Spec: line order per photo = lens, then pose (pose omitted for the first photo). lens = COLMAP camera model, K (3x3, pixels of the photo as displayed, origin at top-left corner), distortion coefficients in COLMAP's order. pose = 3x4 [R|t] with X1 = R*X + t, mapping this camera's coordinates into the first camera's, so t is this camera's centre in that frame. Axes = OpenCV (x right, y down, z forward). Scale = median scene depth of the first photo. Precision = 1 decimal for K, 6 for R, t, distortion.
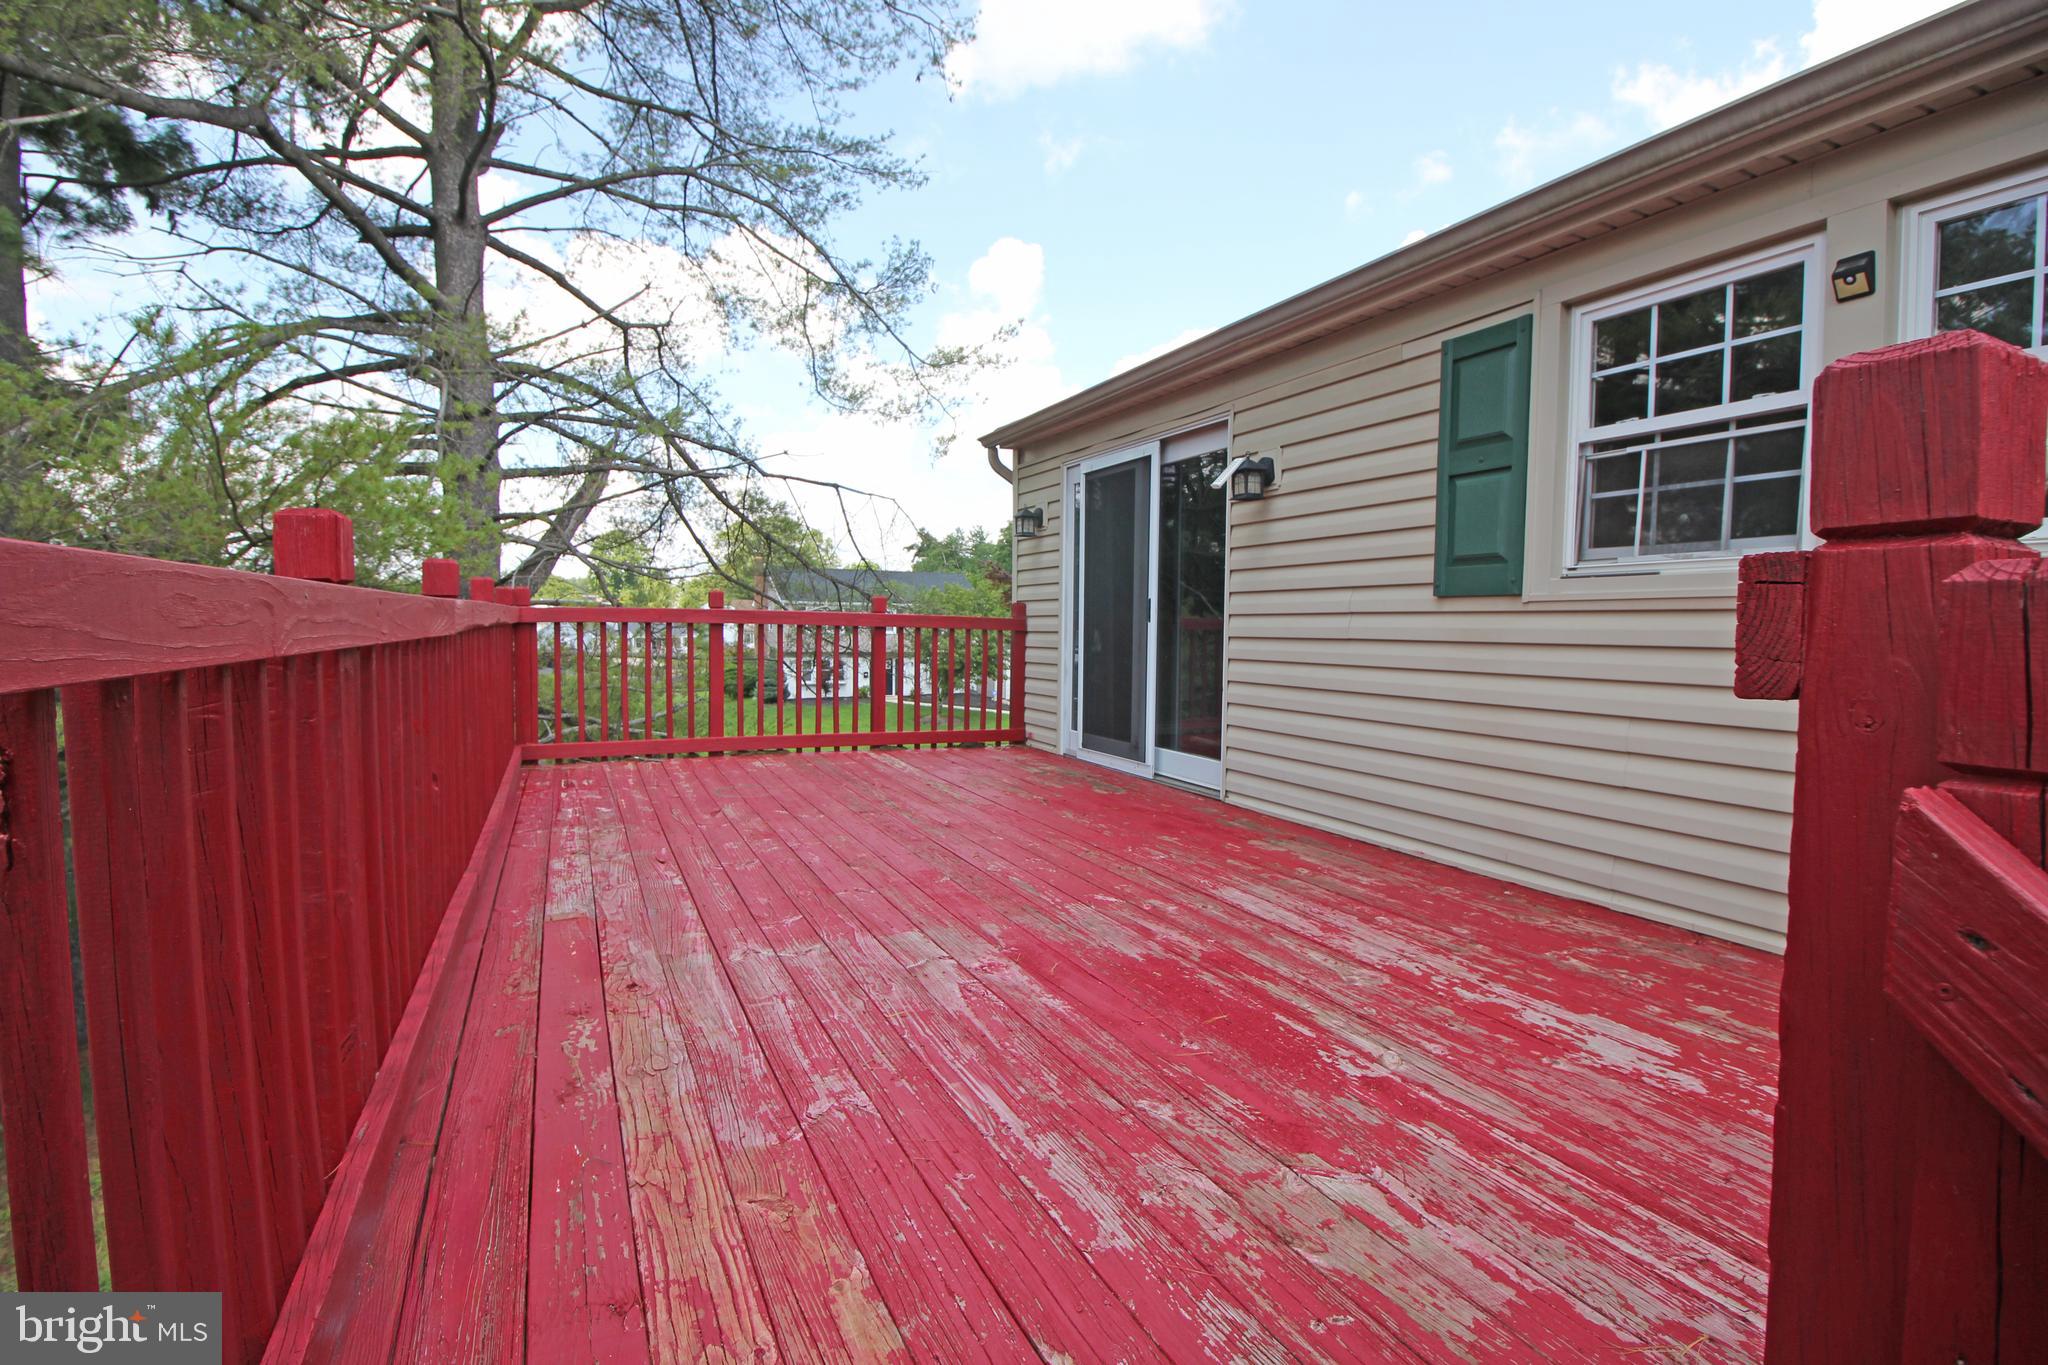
lens RADIAL K [[930.3, 0, 1020.8], [0, 930.3, 684.4], [0, 0, 1]] dist [-0.017263, -0.002878]
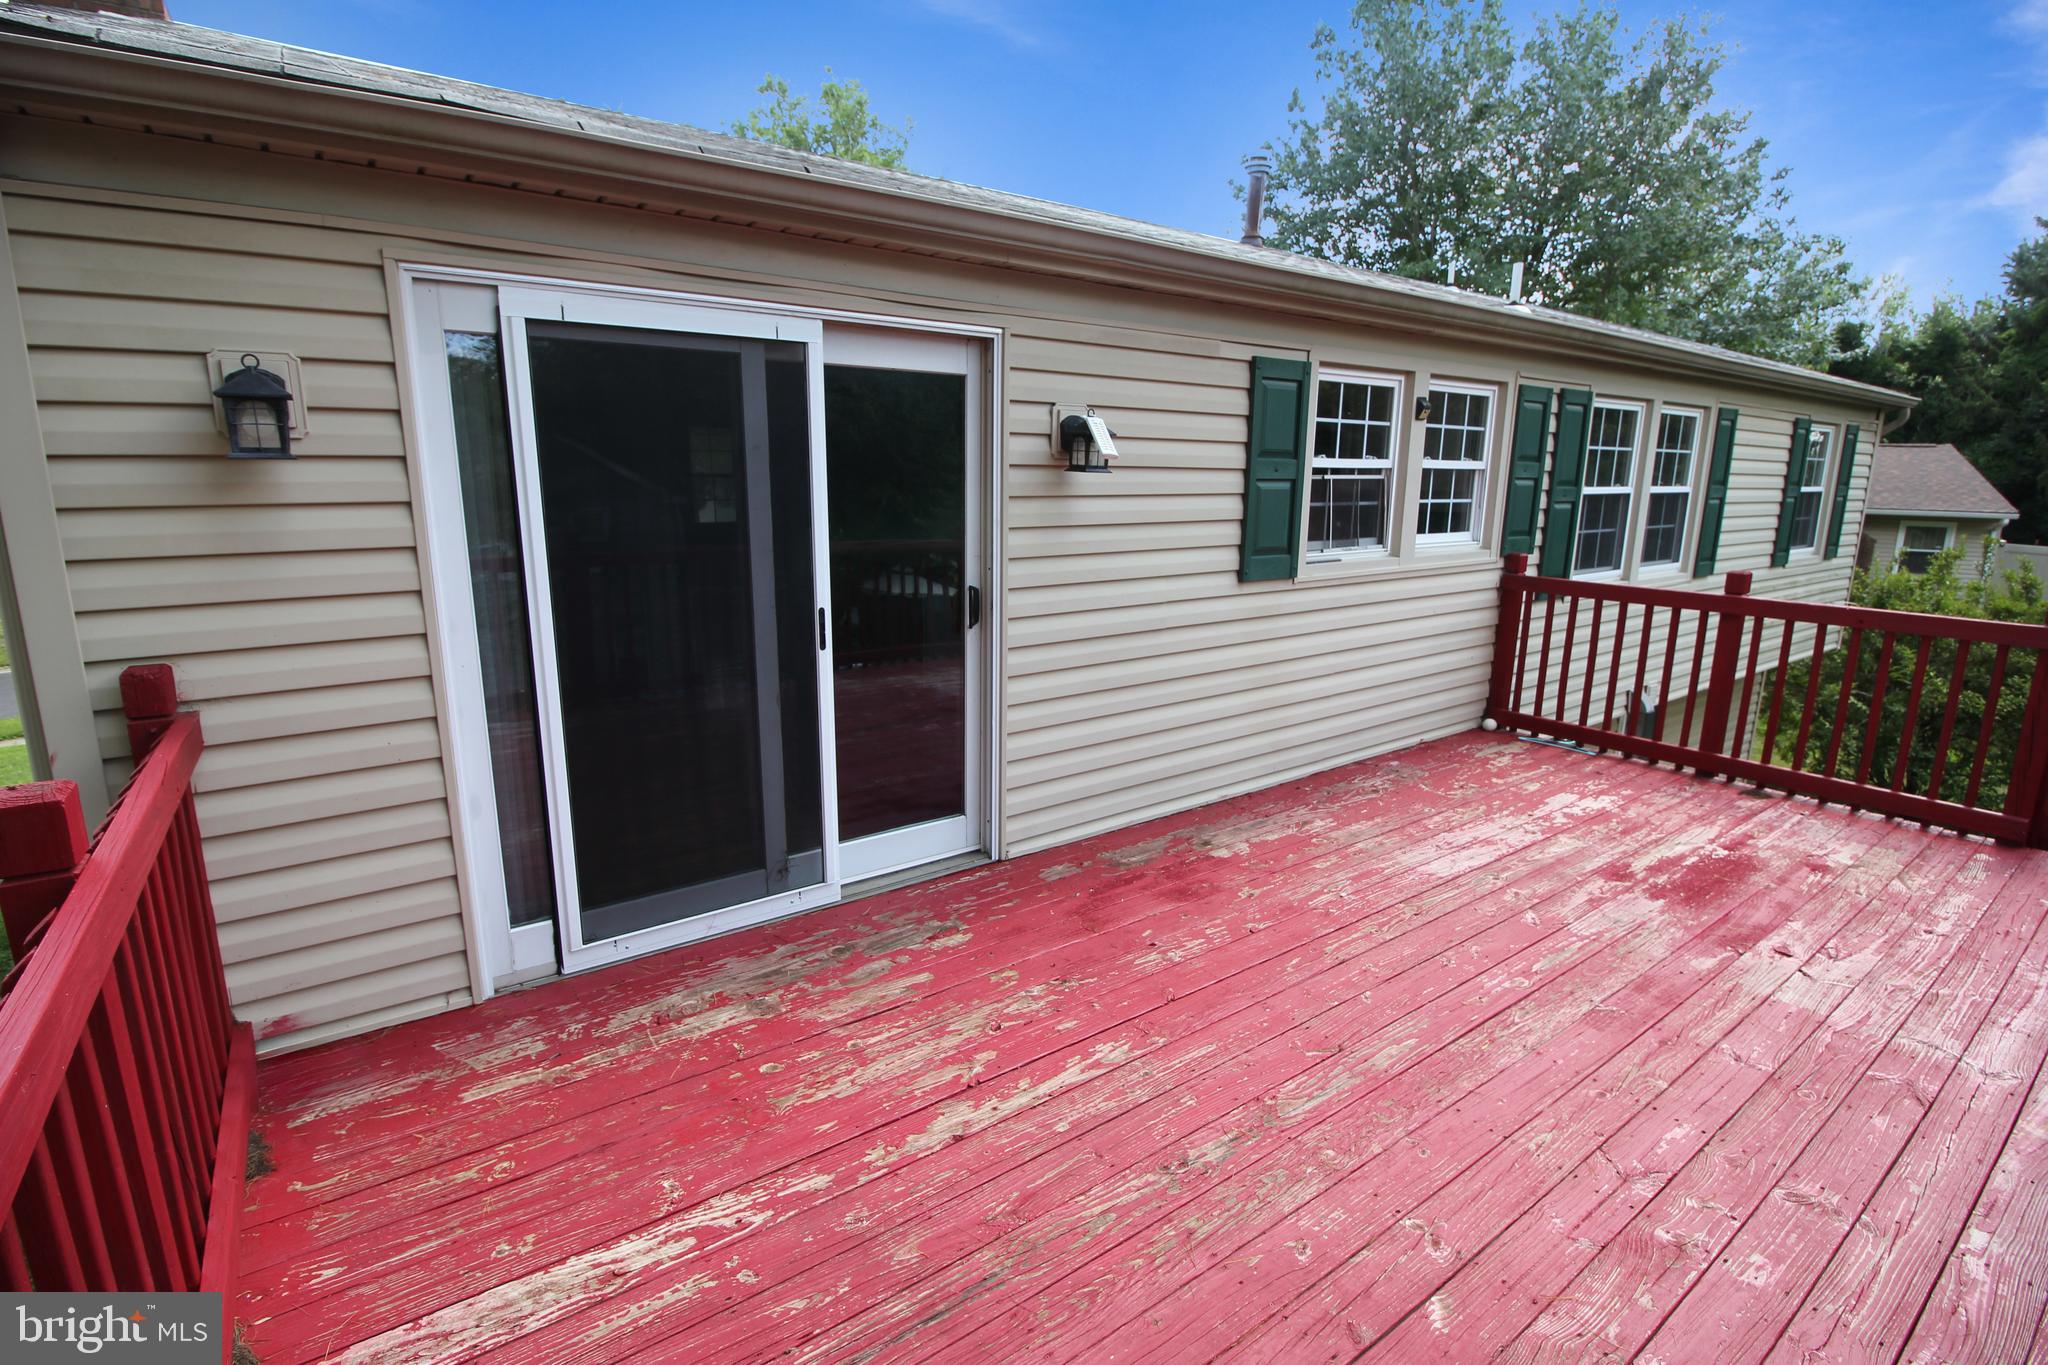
lens RADIAL K [[930.3, 0, 1018.4], [0, 930.3, 669.6], [0, 0, 1]] dist [-0.017263, -0.002878]
pose [[-0.160899, -0.228268, 0.960211, -0.872984], [0.048208, 0.969908, 0.238651, -0.374536], [-0.985793, 0.084688, -0.145053, 1.947491]]
